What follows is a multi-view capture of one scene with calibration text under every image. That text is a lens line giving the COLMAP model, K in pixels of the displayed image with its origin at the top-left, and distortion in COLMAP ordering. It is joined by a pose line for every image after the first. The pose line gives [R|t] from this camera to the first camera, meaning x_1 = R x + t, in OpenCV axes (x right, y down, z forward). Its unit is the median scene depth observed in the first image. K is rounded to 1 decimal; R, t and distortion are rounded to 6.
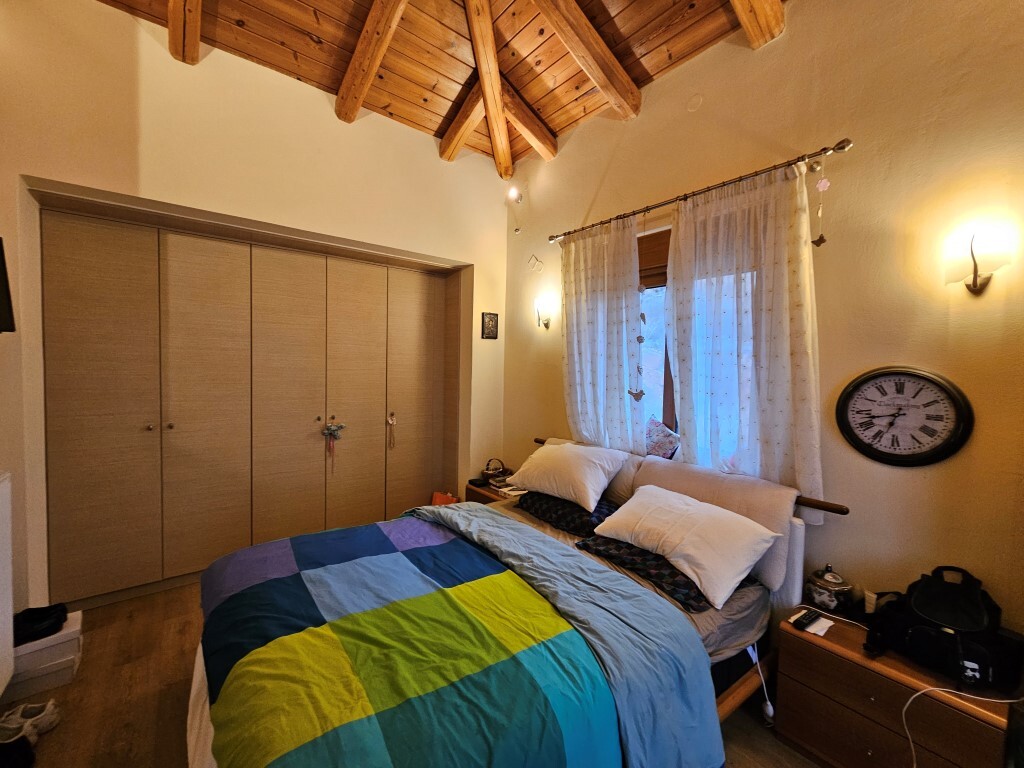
lens RADIAL K [[424.6, 0, 506.6], [0, 424.6, 383.5], [0, 0, 1]] dist [0.008563, -0.000192]
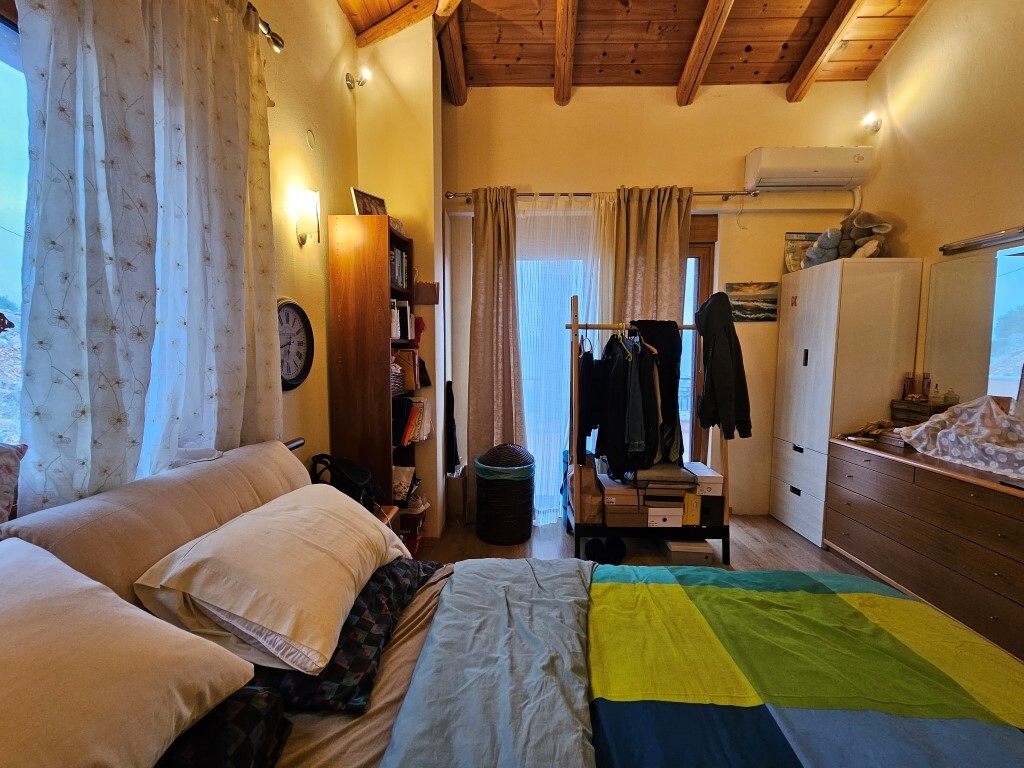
lens RADIAL K [[424.6, 0, 506.6], [0, 424.6, 383.5], [0, 0, 1]] dist [0.008563, -0.000192]
pose [[-0.780176, -0.075471, 0.620991, -0.196052], [0.001634, 0.992446, 0.122667, 0.043026], [-0.625558, 0.096717, -0.774159, 1.492672]]
